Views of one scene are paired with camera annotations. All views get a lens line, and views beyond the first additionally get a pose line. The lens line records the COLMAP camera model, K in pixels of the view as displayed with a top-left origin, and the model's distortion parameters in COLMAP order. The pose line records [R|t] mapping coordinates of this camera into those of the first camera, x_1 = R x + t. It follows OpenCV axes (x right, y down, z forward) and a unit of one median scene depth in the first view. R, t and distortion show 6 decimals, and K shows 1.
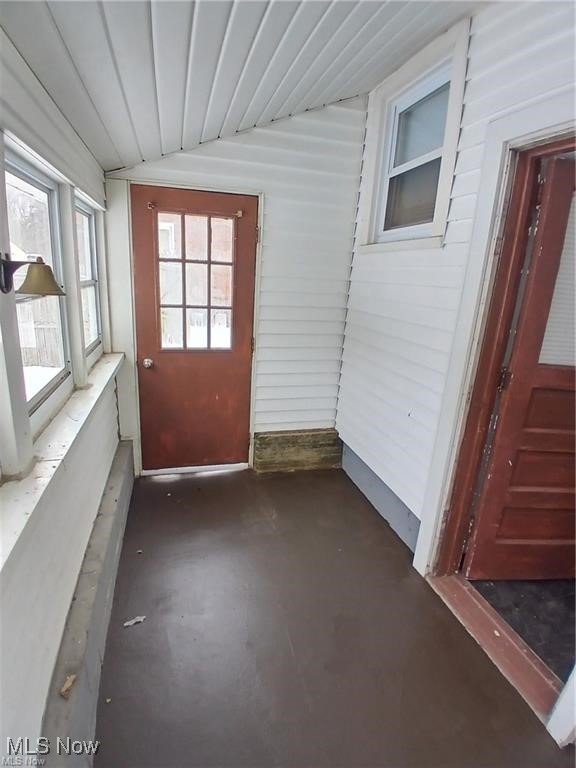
lens RADIAL K [[393.4, 0, 281.2], [0, 393.4, 384.3], [0, 0, 1]] dist [0.028320, -0.059341]
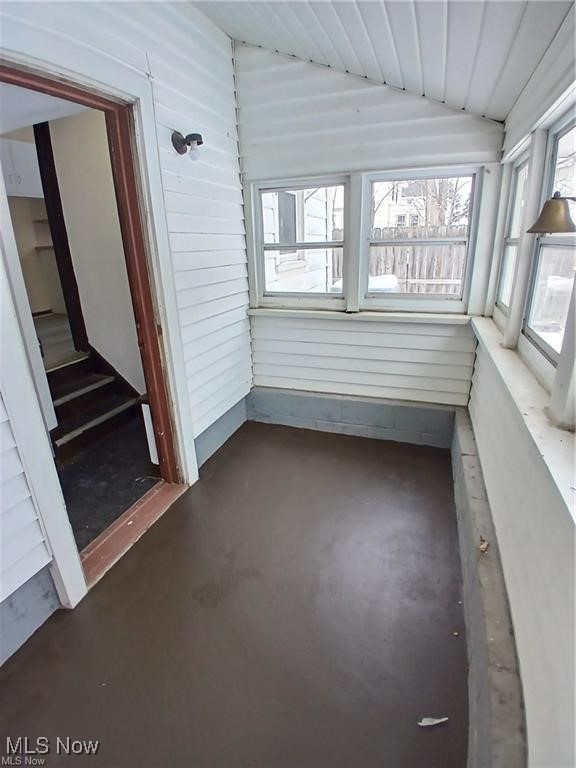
lens RADIAL K [[393.4, 0, 281.2], [0, 393.4, 384.3], [0, 0, 1]] dist [0.028320, -0.059341]
pose [[-0.820441, -0.219017, 0.528117, -0.399090], [0.146357, 0.812482, 0.564316, -0.348365], [-0.552681, 0.540282, -0.634539, 1.328582]]
